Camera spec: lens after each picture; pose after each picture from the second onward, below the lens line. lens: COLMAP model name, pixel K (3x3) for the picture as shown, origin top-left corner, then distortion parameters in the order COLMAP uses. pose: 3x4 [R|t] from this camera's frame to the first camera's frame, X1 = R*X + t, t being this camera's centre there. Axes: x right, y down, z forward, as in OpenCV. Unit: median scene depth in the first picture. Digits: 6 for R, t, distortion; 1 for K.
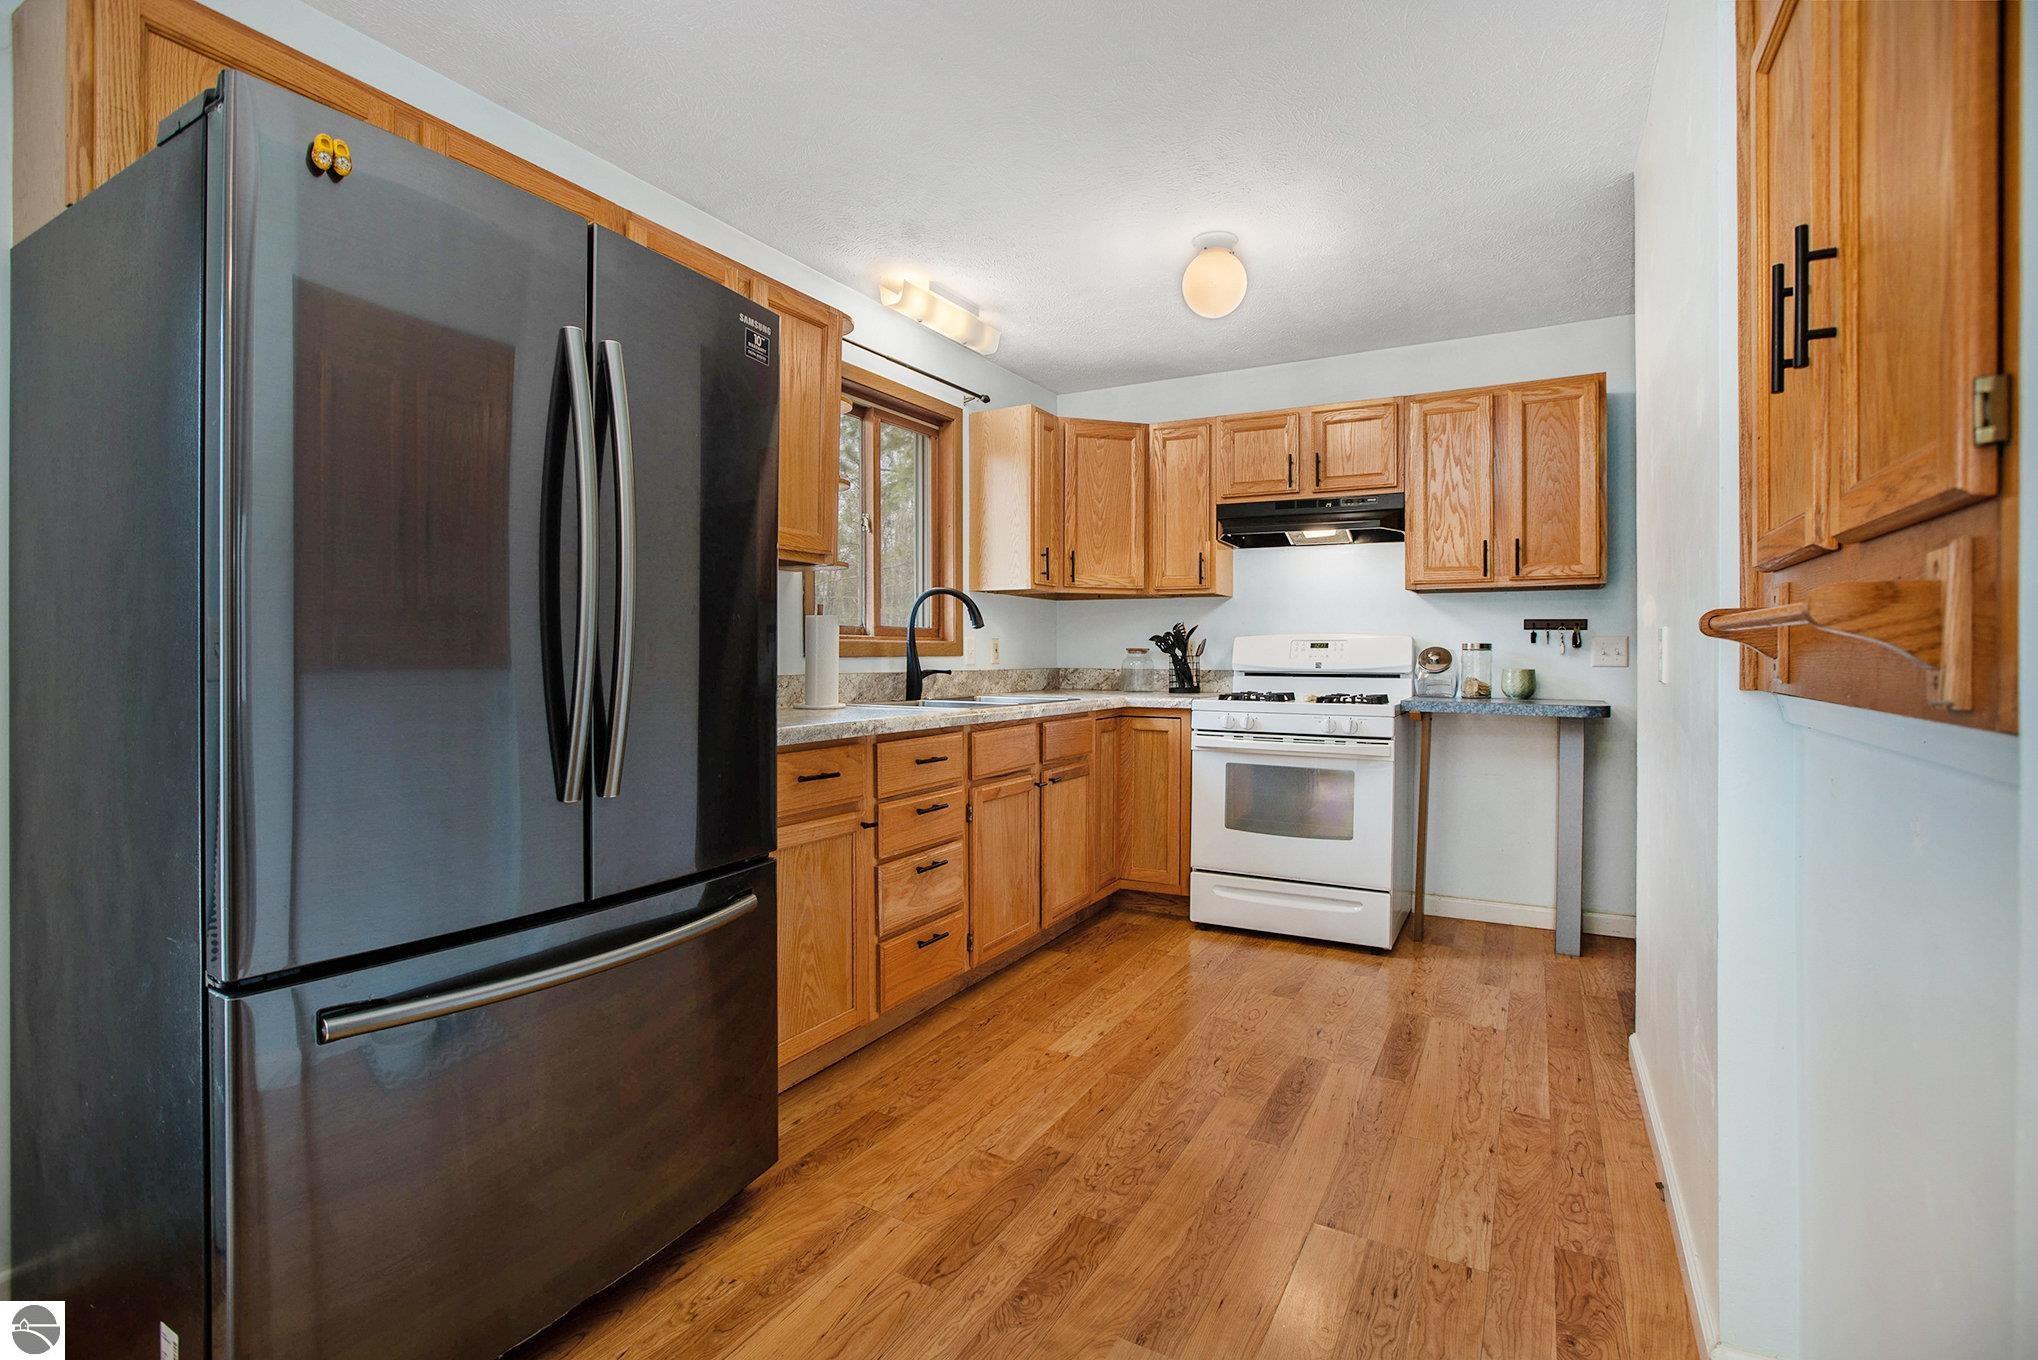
lens RADIAL K [[924.1, 0, 1019.6], [0, 924.1, 653.0], [0, 0, 1]] dist [-0.031115, 0.000003]
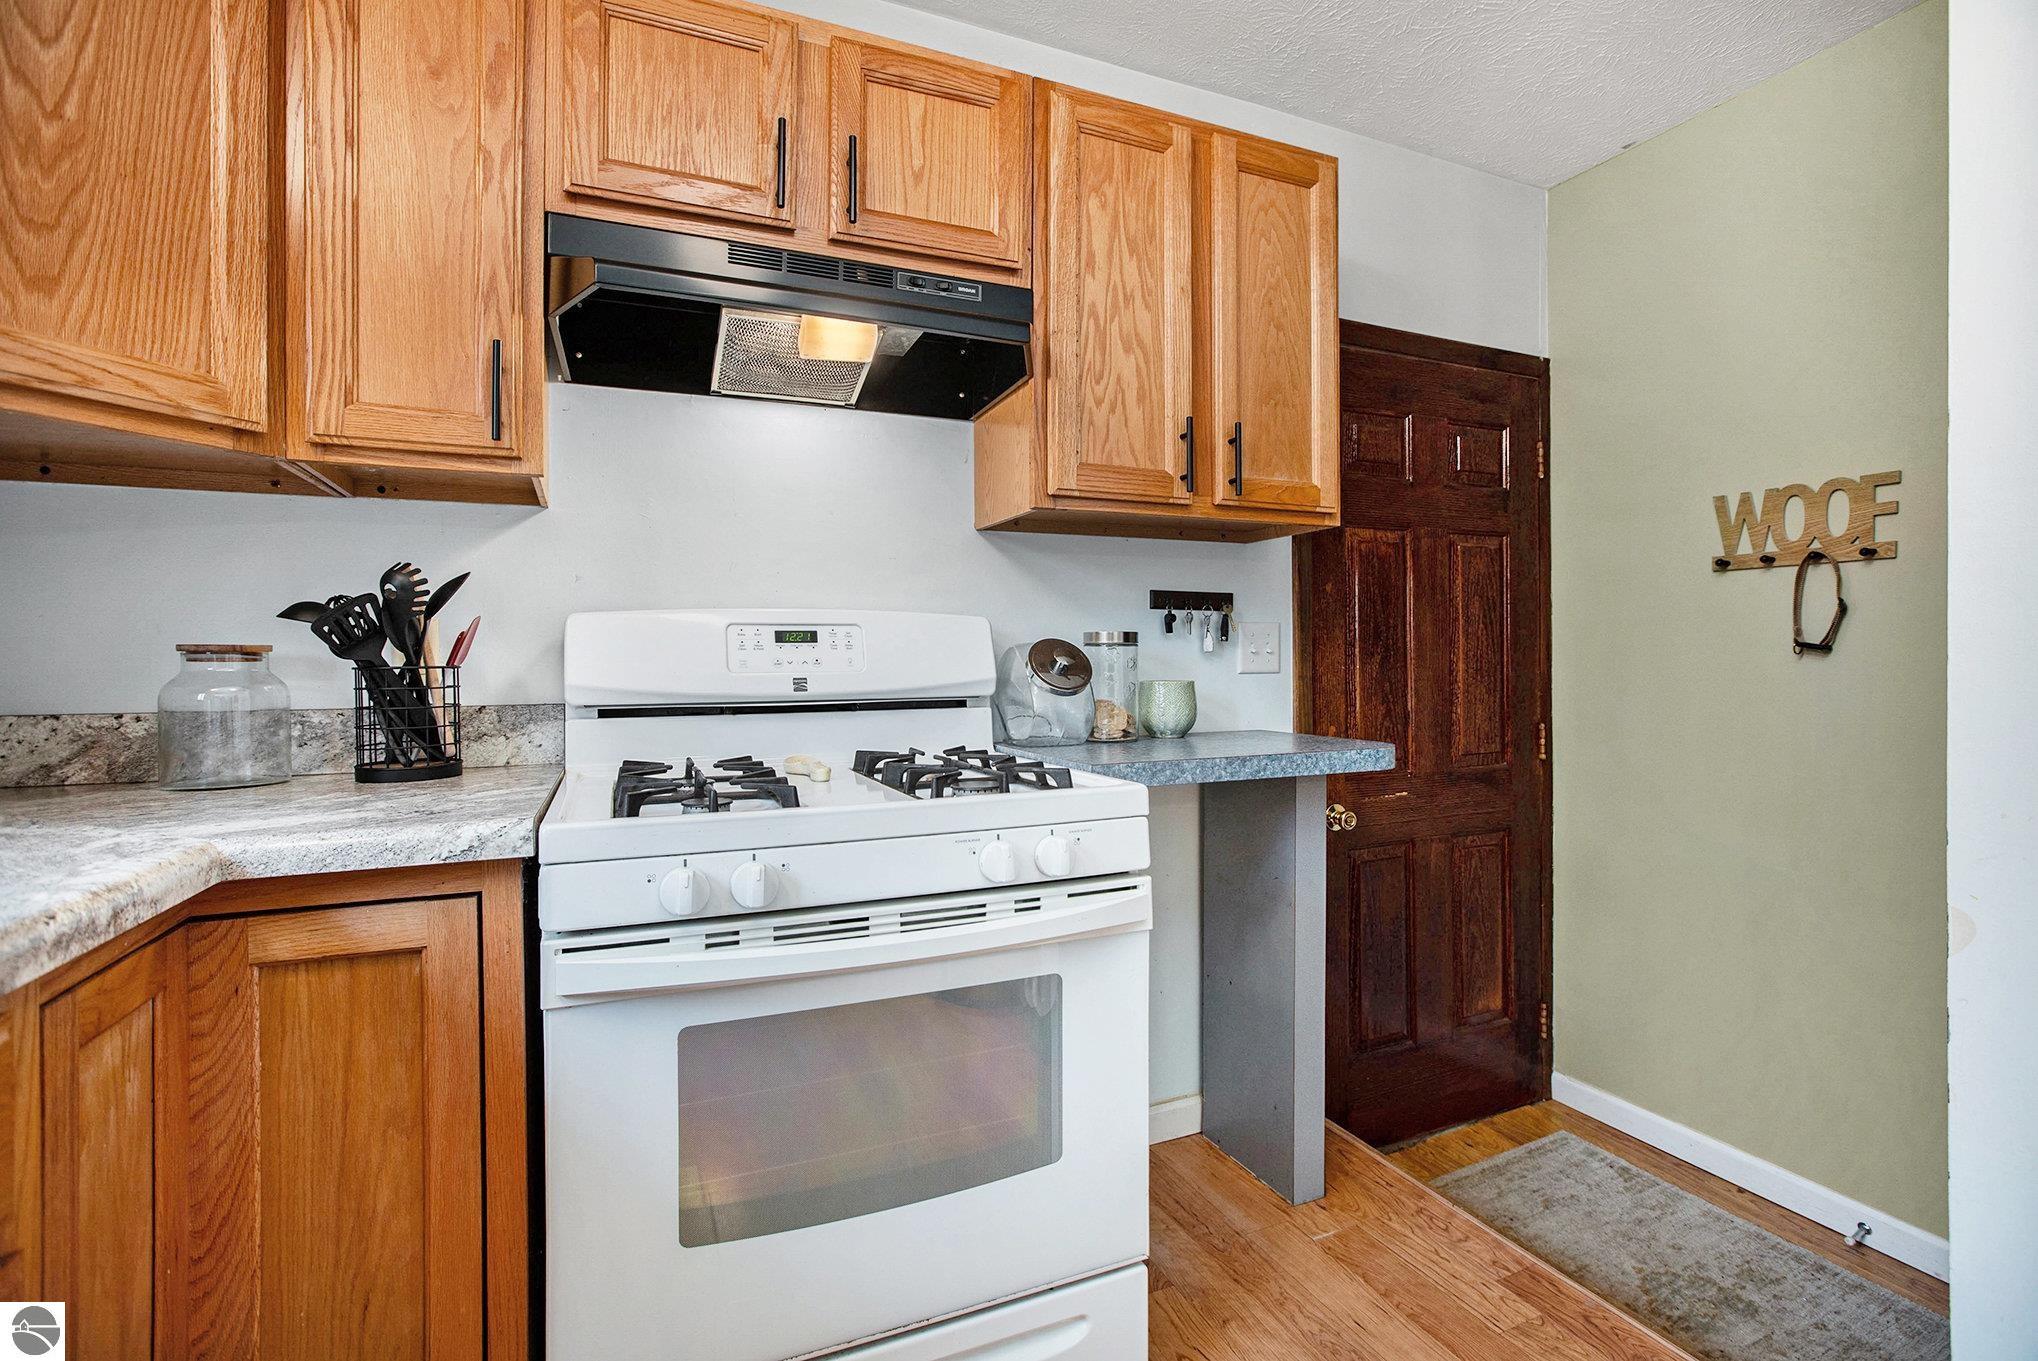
lens RADIAL K [[920.7, 0, 1018.3], [0, 920.7, 669.2], [0, 0, 1]] dist [-0.047888, 0.014879]
pose [[0.609676, -0.014154, 0.792524, 0.063026], [0.011412, 0.999894, 0.009078, 0.004281], [-0.792569, 0.003510, 0.609773, 0.728658]]
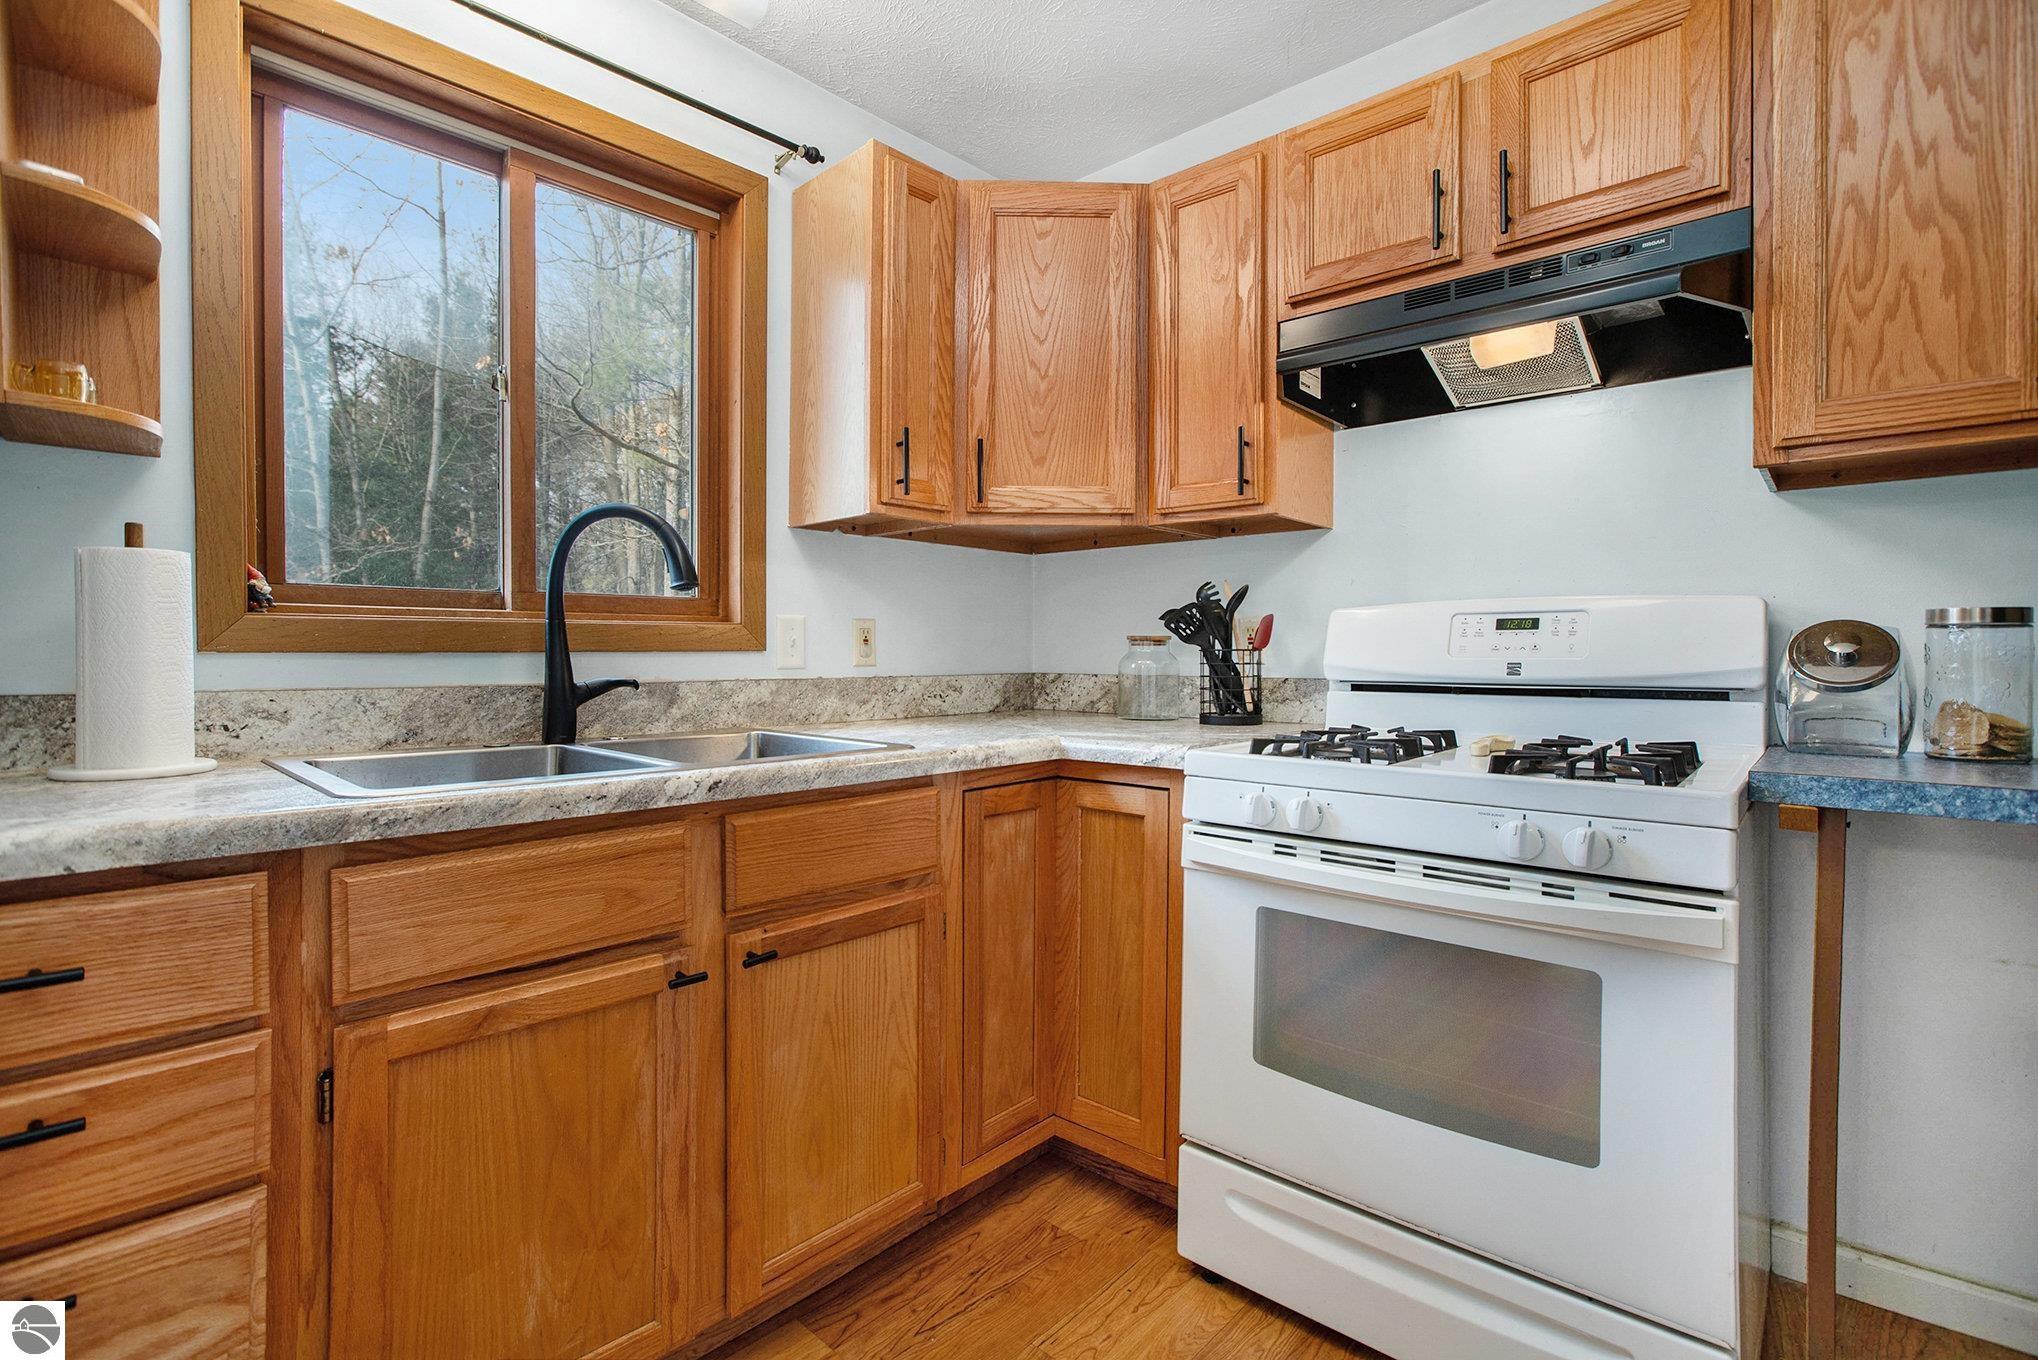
lens RADIAL K [[920.7, 0, 1018.3], [0, 920.7, 668.7], [0, 0, 1]] dist [-0.047888, 0.014879]
pose [[0.974381, -0.000255, -0.224904, 0.207873], [0.003761, 0.999878, 0.015163, 0.006380], [0.224873, -0.015620, 0.974263, 0.570721]]
